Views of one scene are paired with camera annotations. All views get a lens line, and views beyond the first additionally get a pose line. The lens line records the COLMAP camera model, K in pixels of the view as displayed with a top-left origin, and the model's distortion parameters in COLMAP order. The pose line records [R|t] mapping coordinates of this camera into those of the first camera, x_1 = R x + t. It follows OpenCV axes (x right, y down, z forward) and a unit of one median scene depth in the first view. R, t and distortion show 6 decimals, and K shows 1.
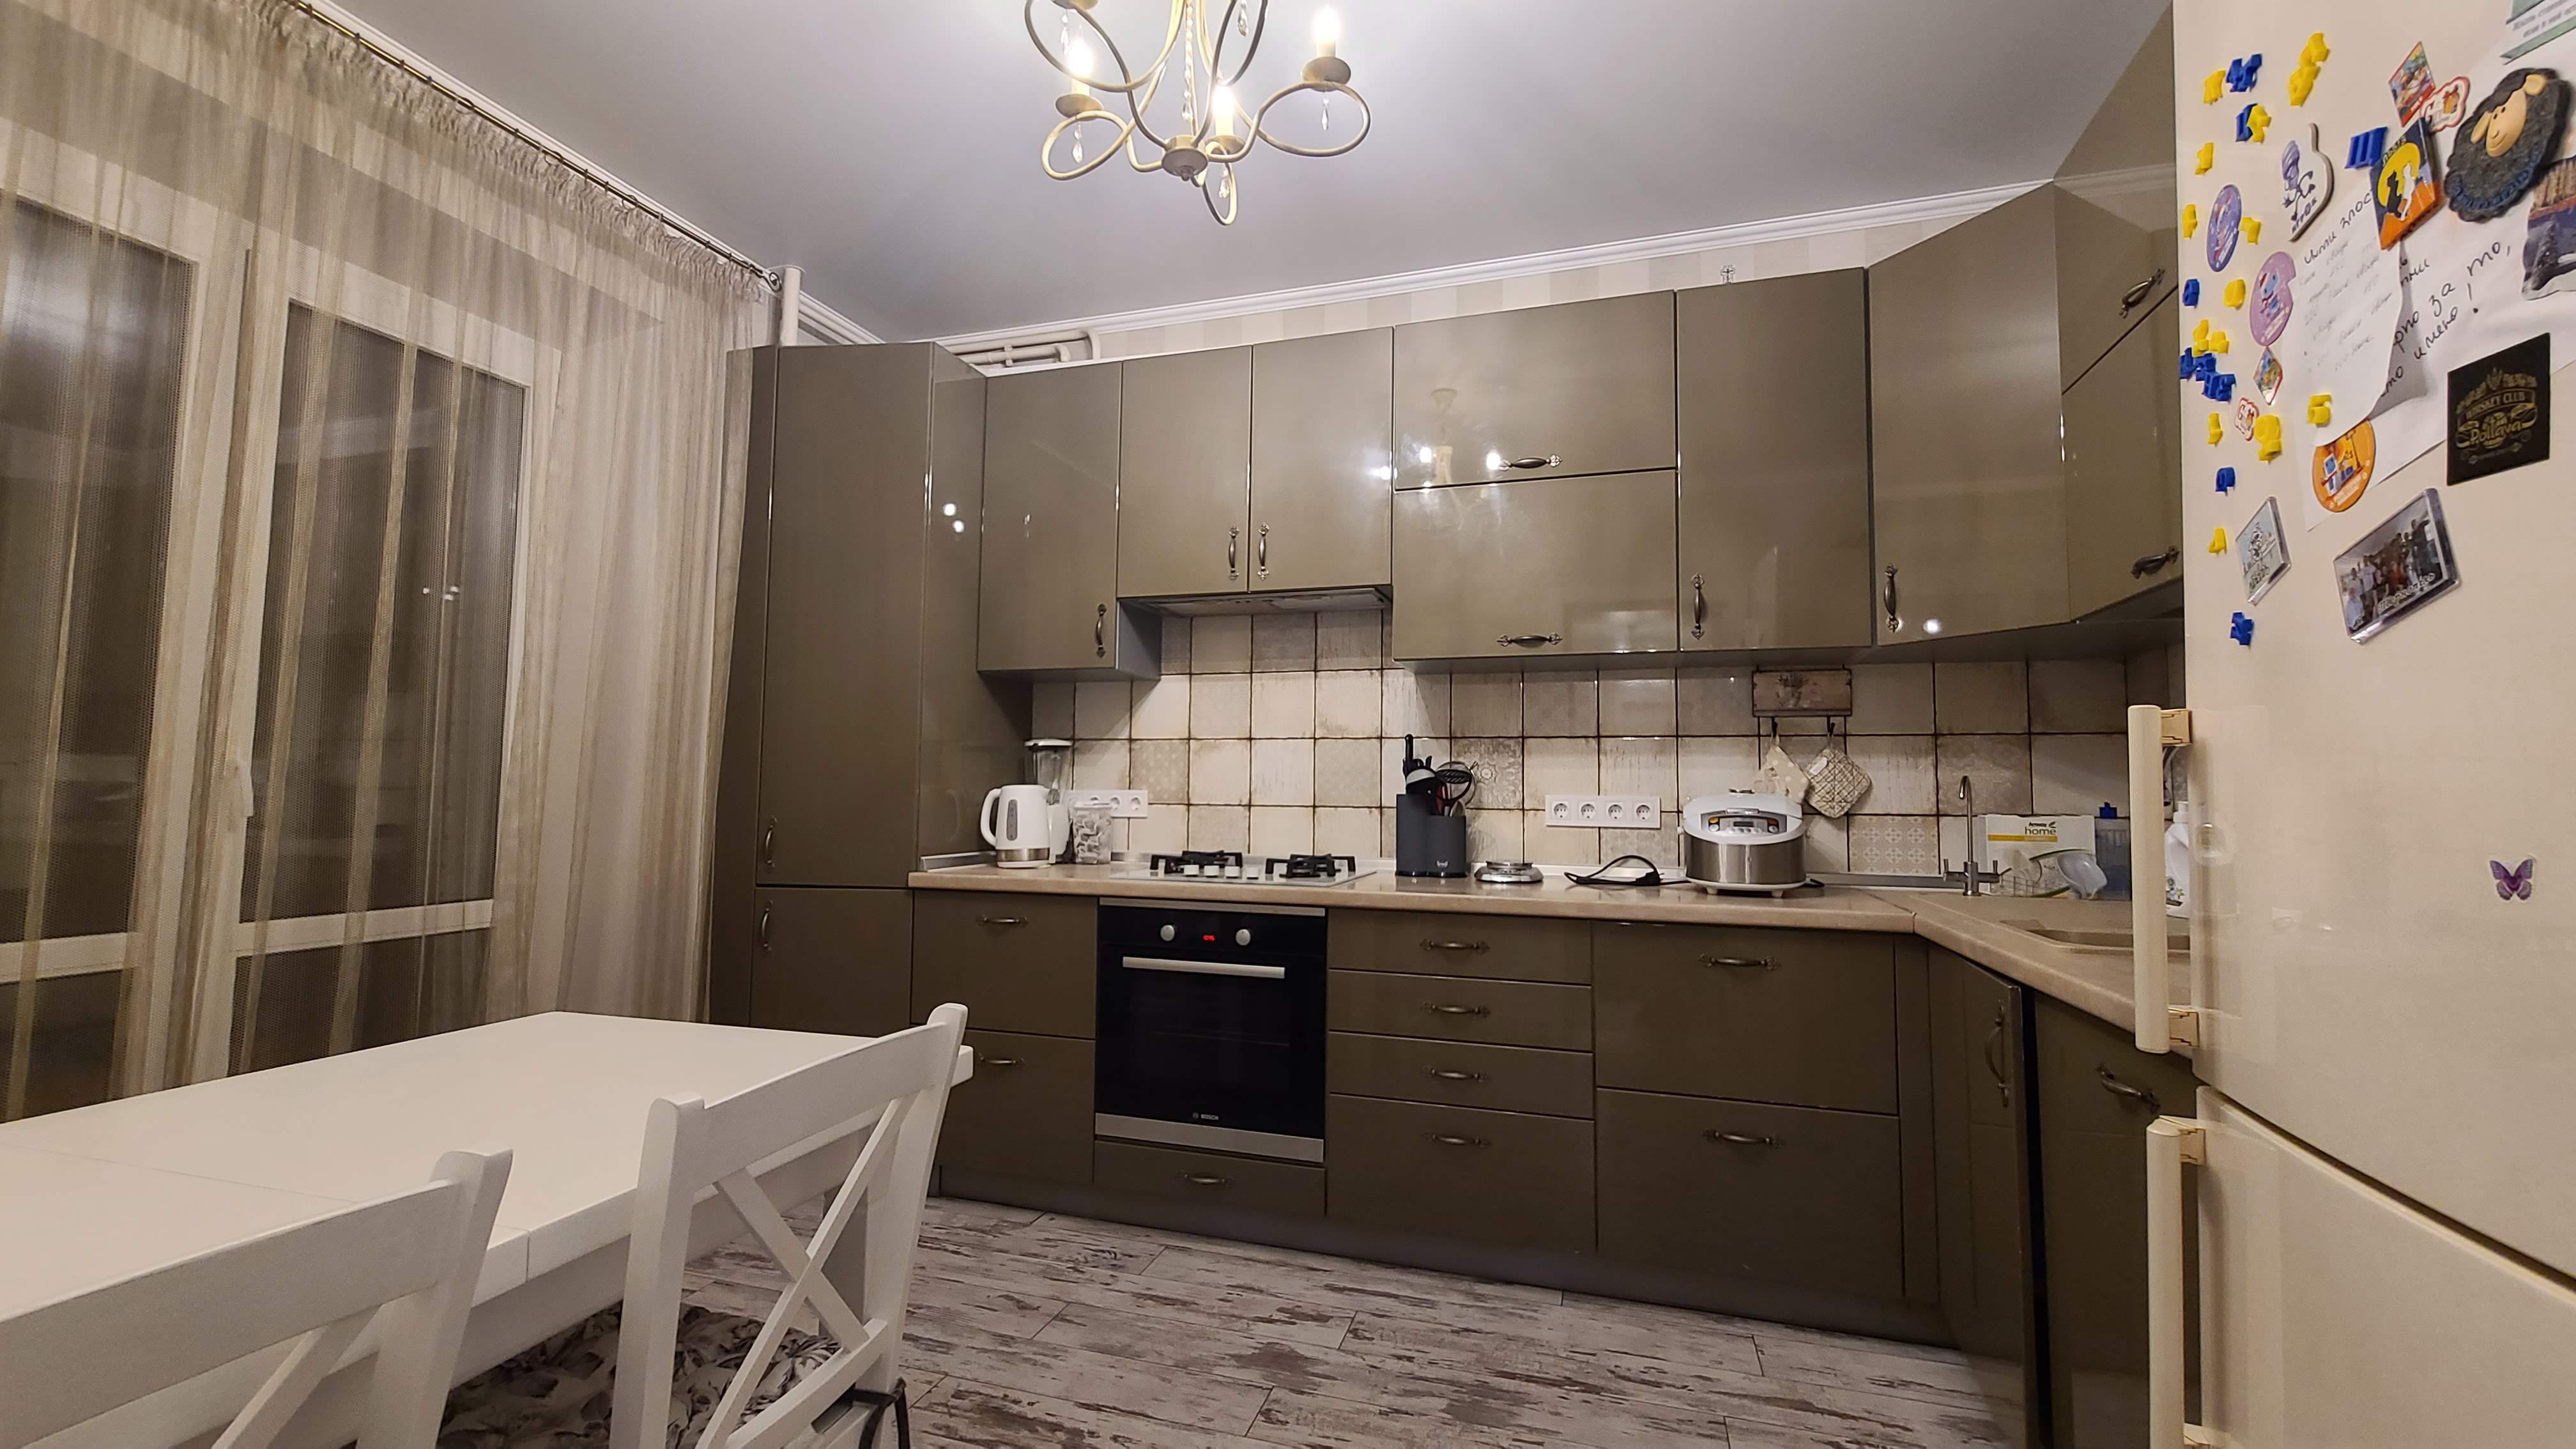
lens RADIAL K [[1047.2, 0, 1283.2], [0, 1047.2, 723.5], [0, 0, 1]] dist [-0.000227, -0.000530]
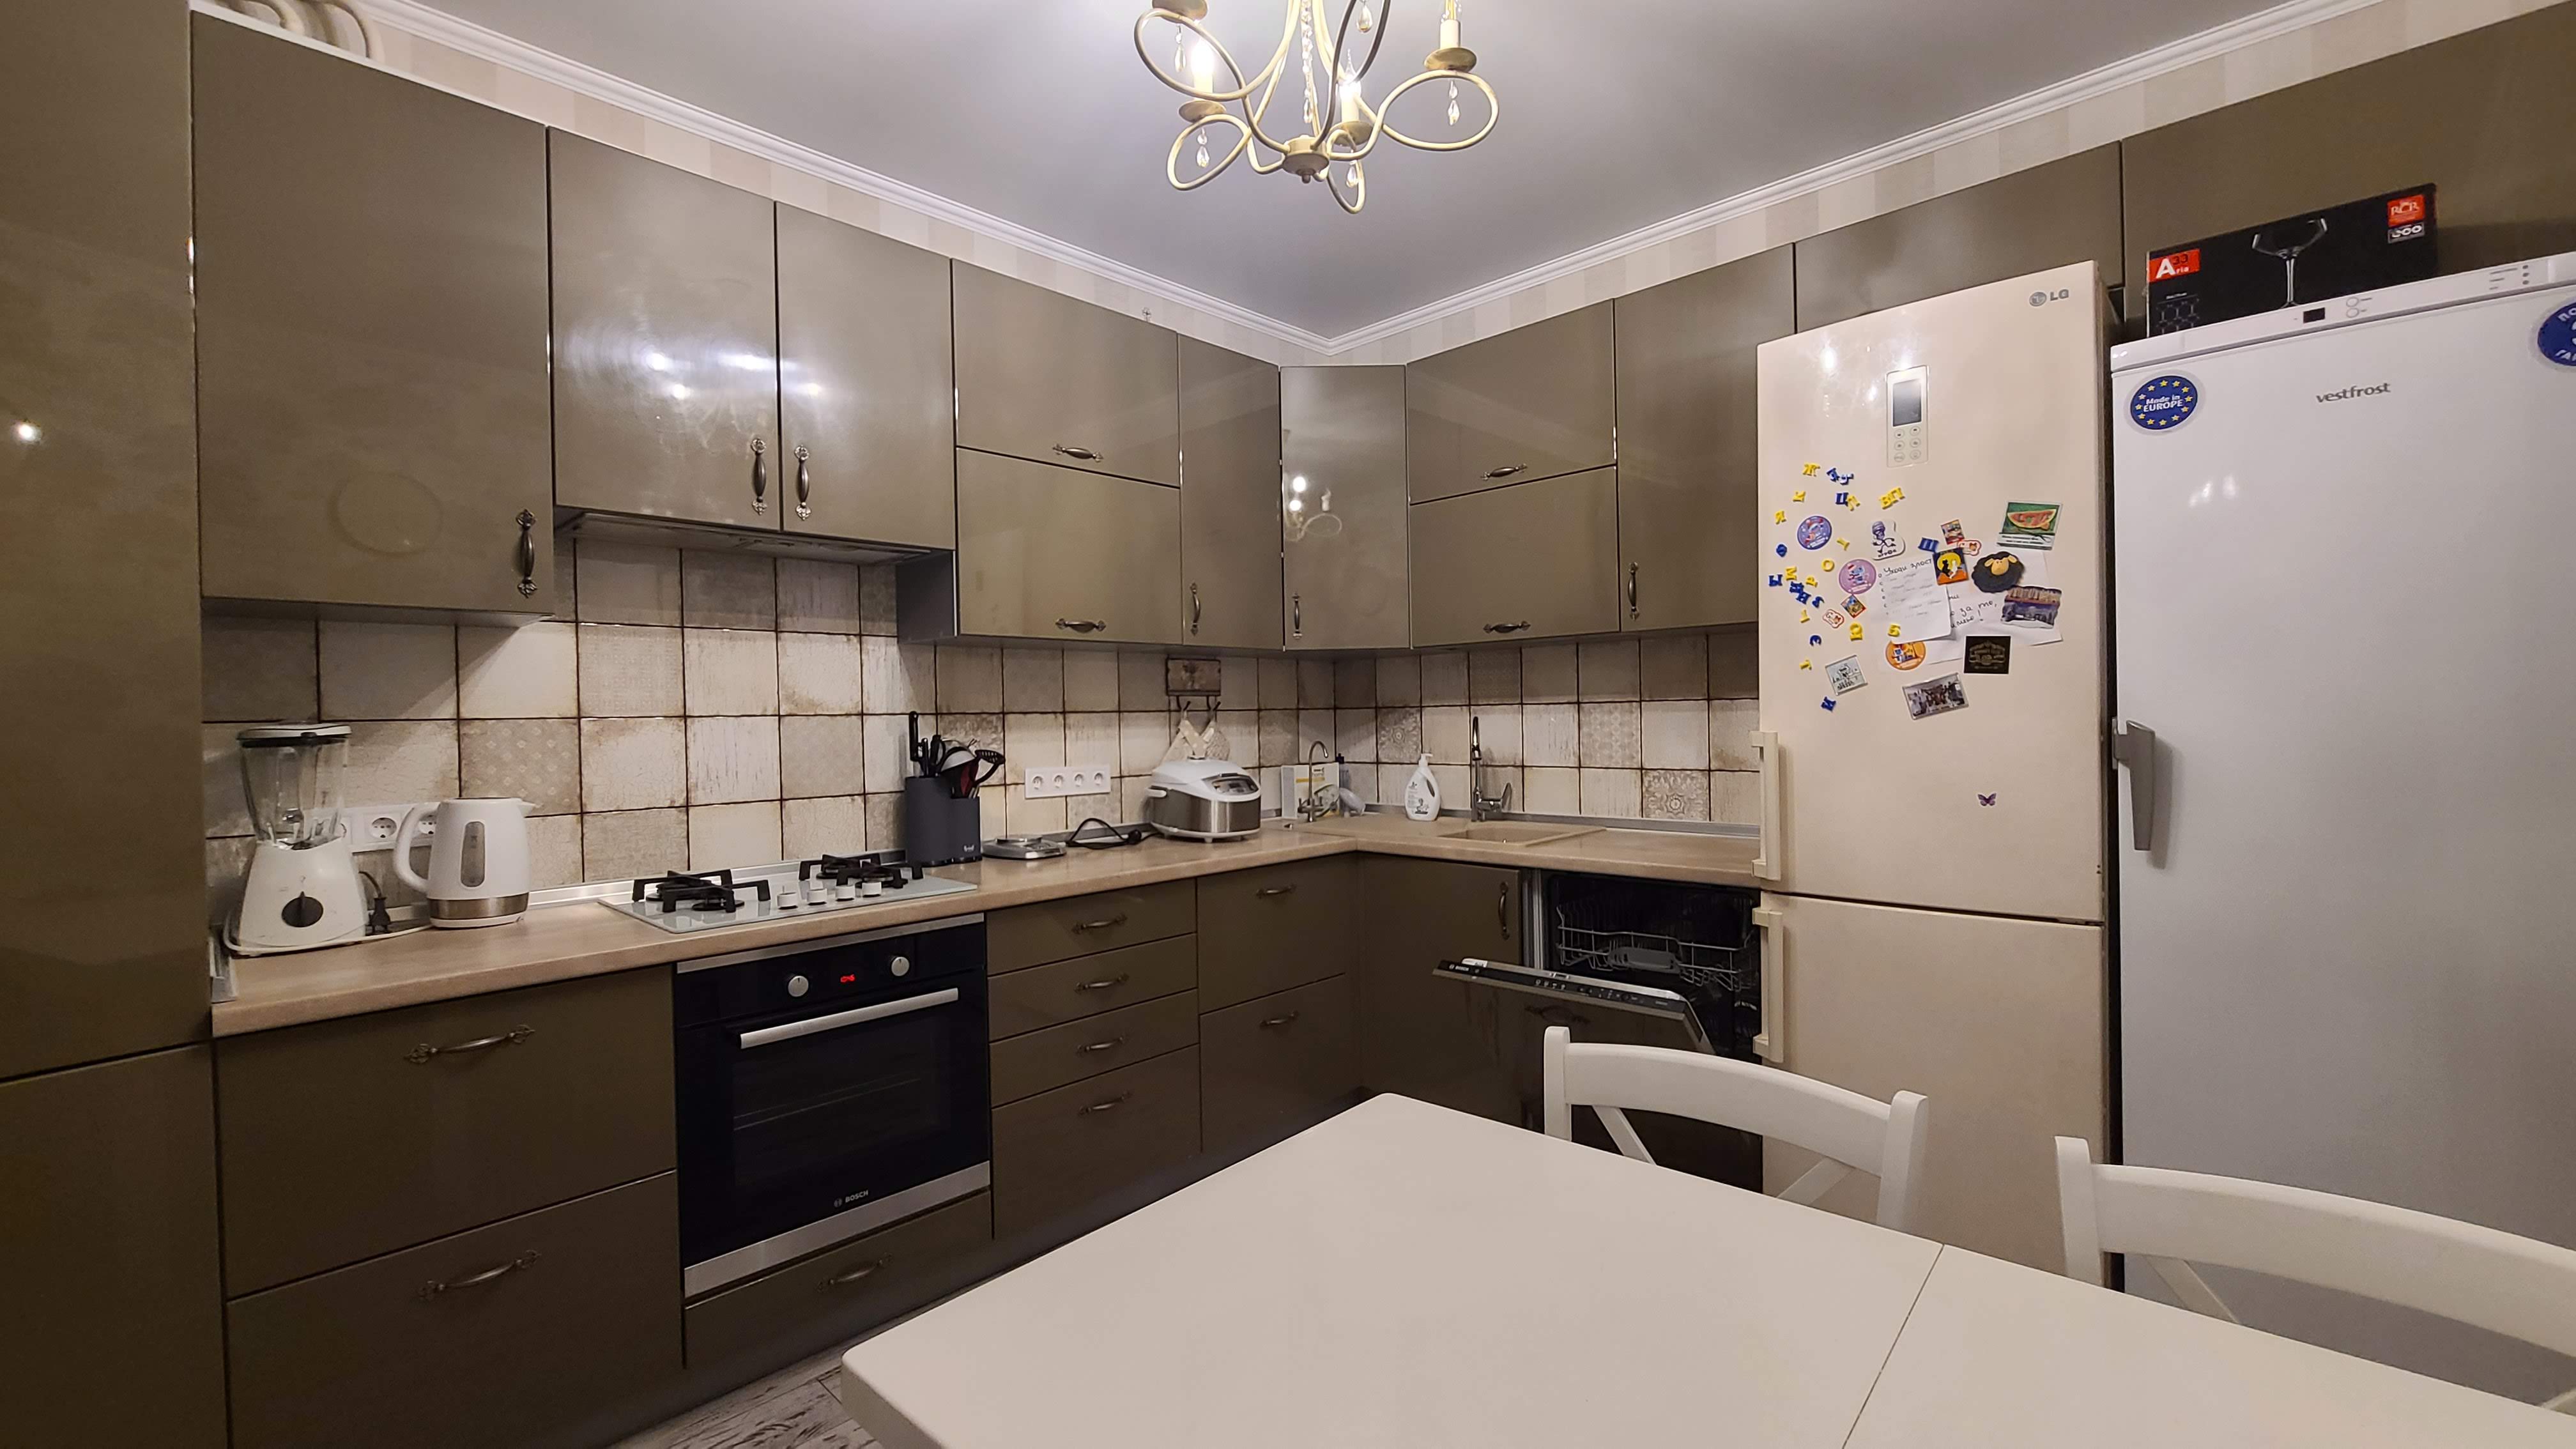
lens RADIAL K [[1047.2, 0, 1278.1], [0, 1047.2, 723.3], [0, 0, 1]] dist [-0.000227, -0.000530]
pose [[0.440919, -0.025880, 0.897174, -0.594882], [-0.036577, 0.998236, 0.046772, -0.036046], [-0.896801, -0.053438, 0.439194, 0.342779]]
